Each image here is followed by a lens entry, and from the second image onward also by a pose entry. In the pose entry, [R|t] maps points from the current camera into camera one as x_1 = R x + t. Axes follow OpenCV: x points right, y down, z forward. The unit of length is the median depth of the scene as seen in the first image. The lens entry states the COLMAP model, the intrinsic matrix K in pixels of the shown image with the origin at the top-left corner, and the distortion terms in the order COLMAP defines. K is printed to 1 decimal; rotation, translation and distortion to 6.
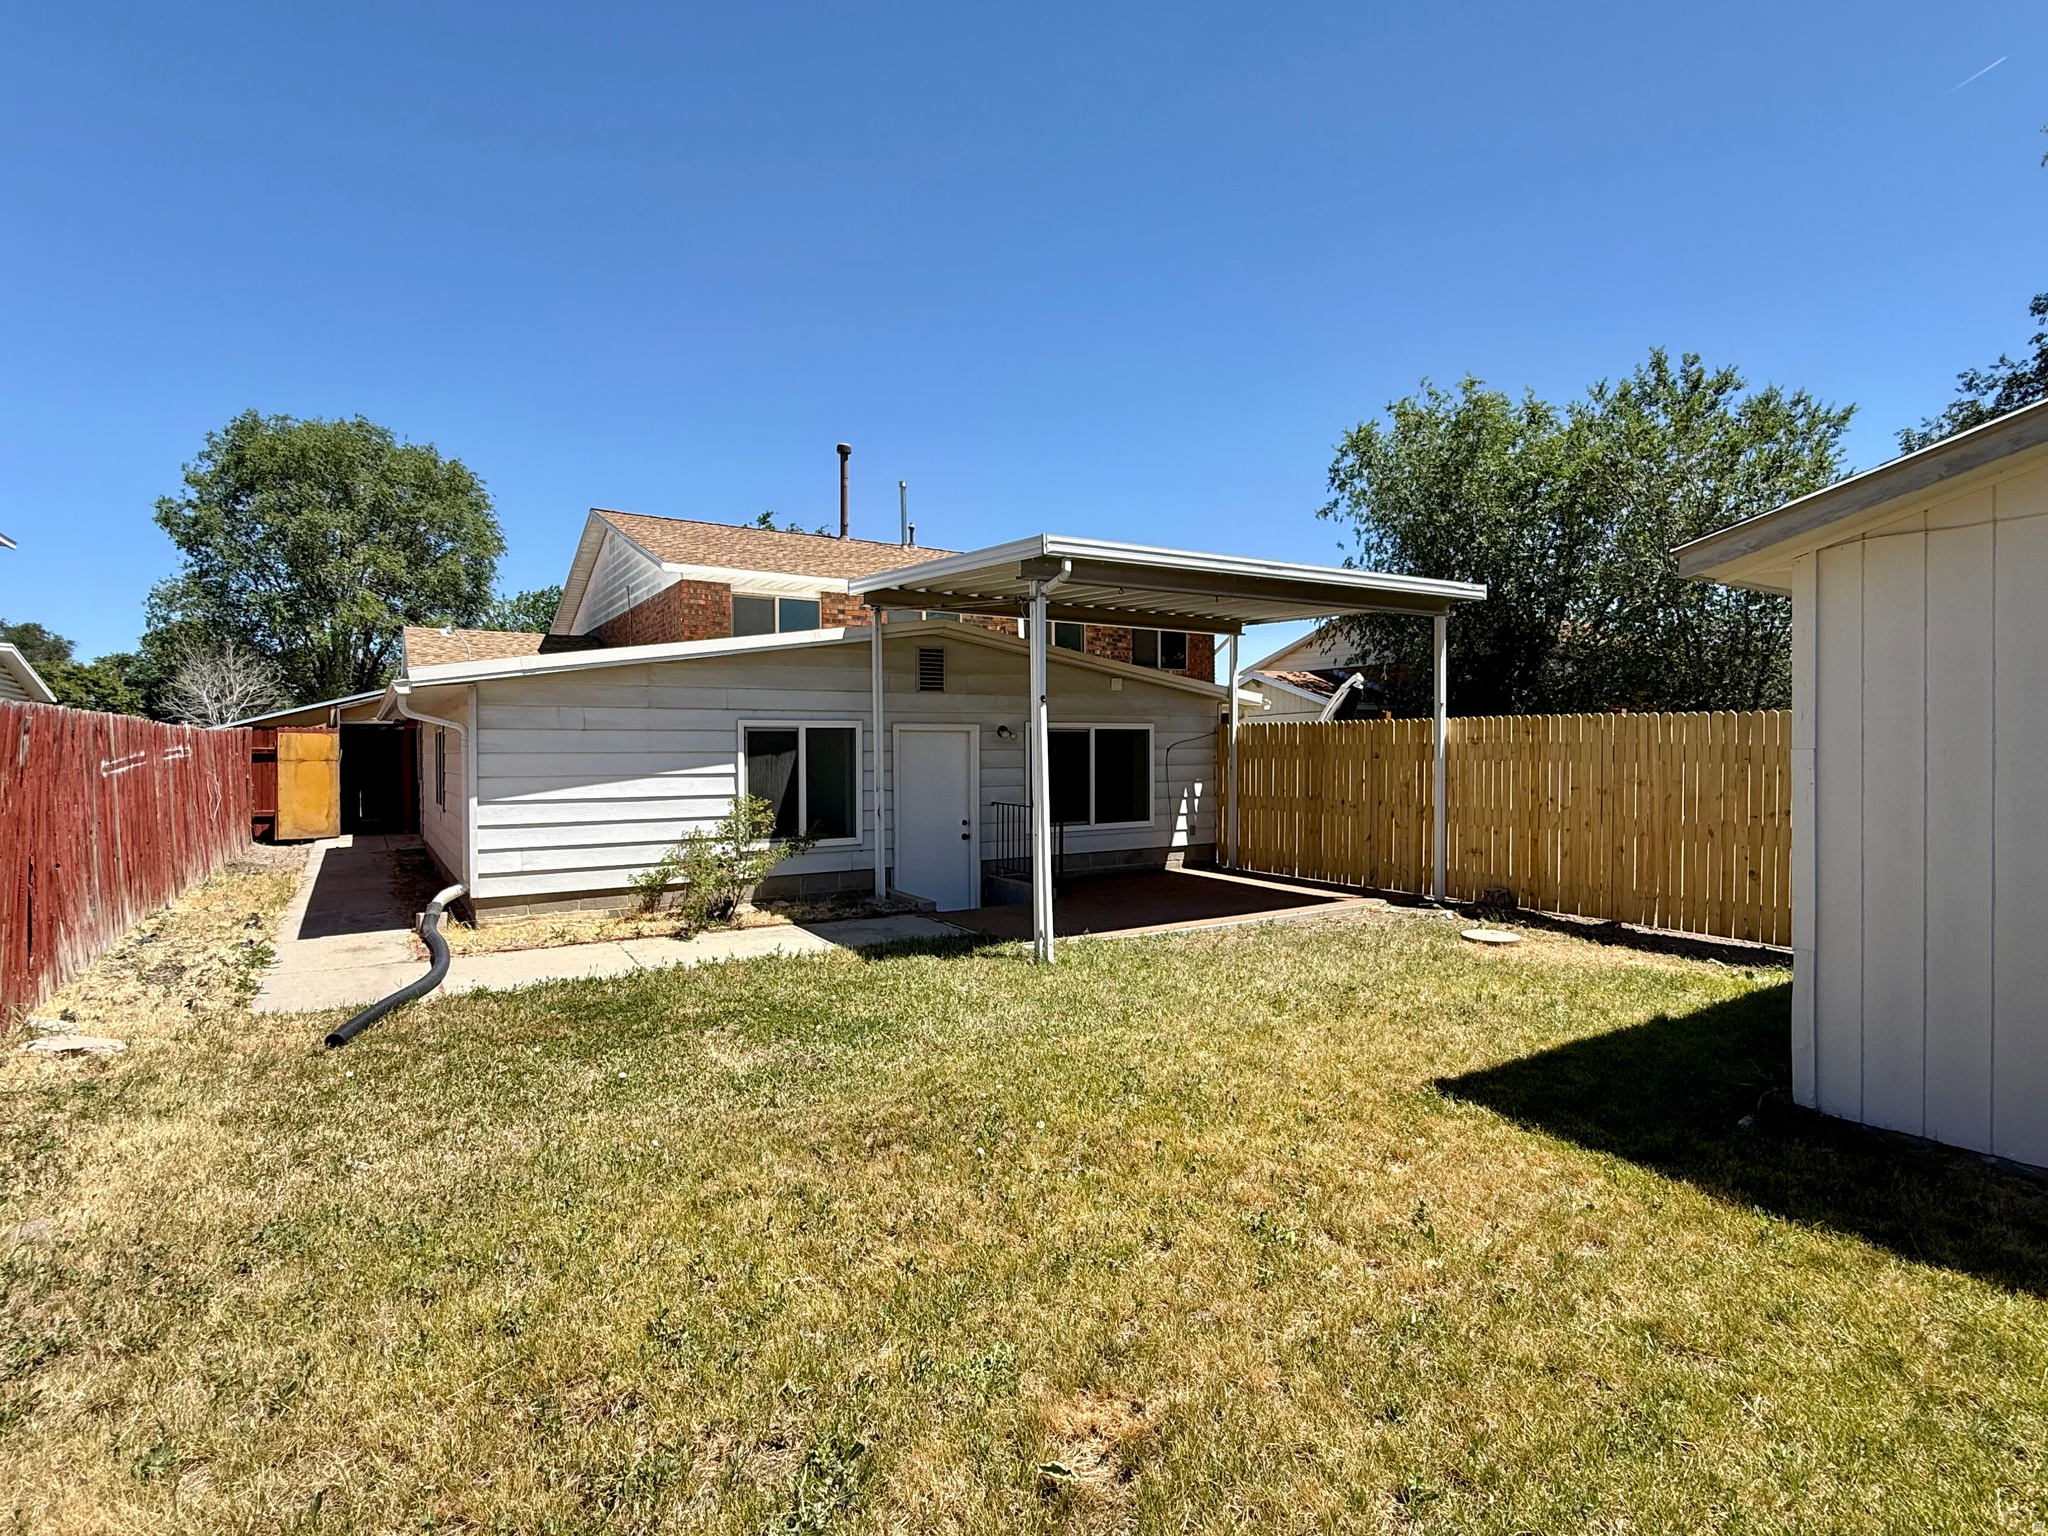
lens RADIAL K [[993.5, 0, 1027.1], [0, 993.5, 760.3], [0, 0, 1]] dist [-0.003744, -0.002883]
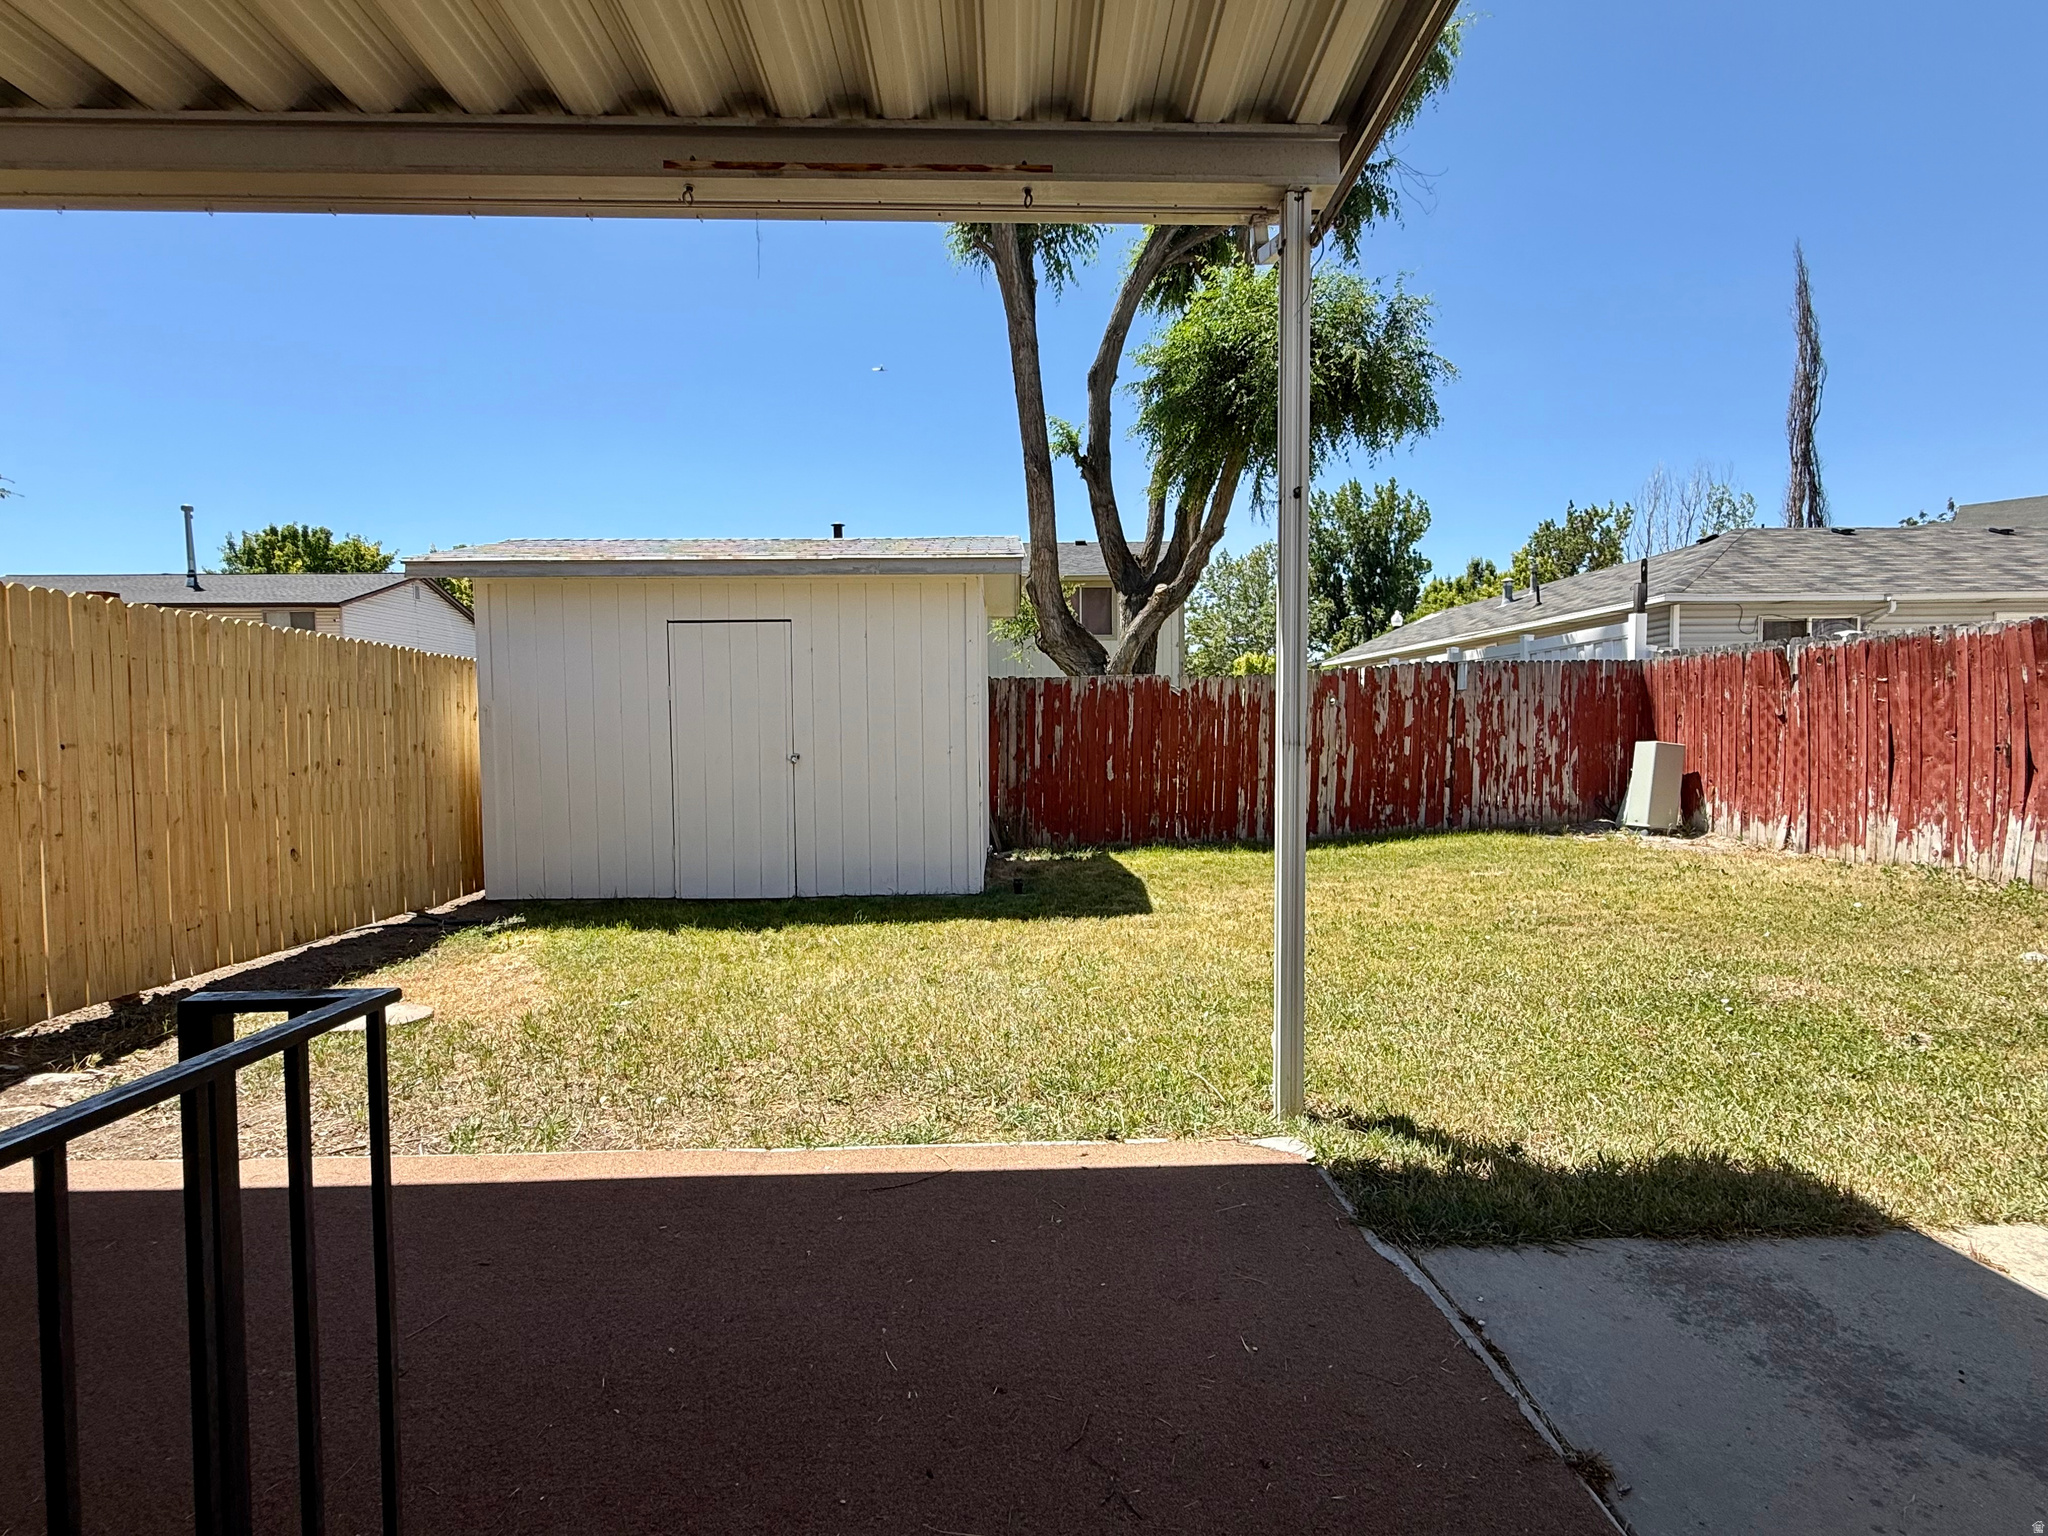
lens RADIAL K [[993.5, 0, 1025.3], [0, 993.5, 769.7], [0, 0, 1]] dist [-0.003744, -0.002883]
pose [[-0.876441, -0.015615, 0.481256, -0.086710], [0.006839, 0.998970, 0.044868, 0.022277], [-0.481461, 0.042615, -0.875431, 1.233607]]
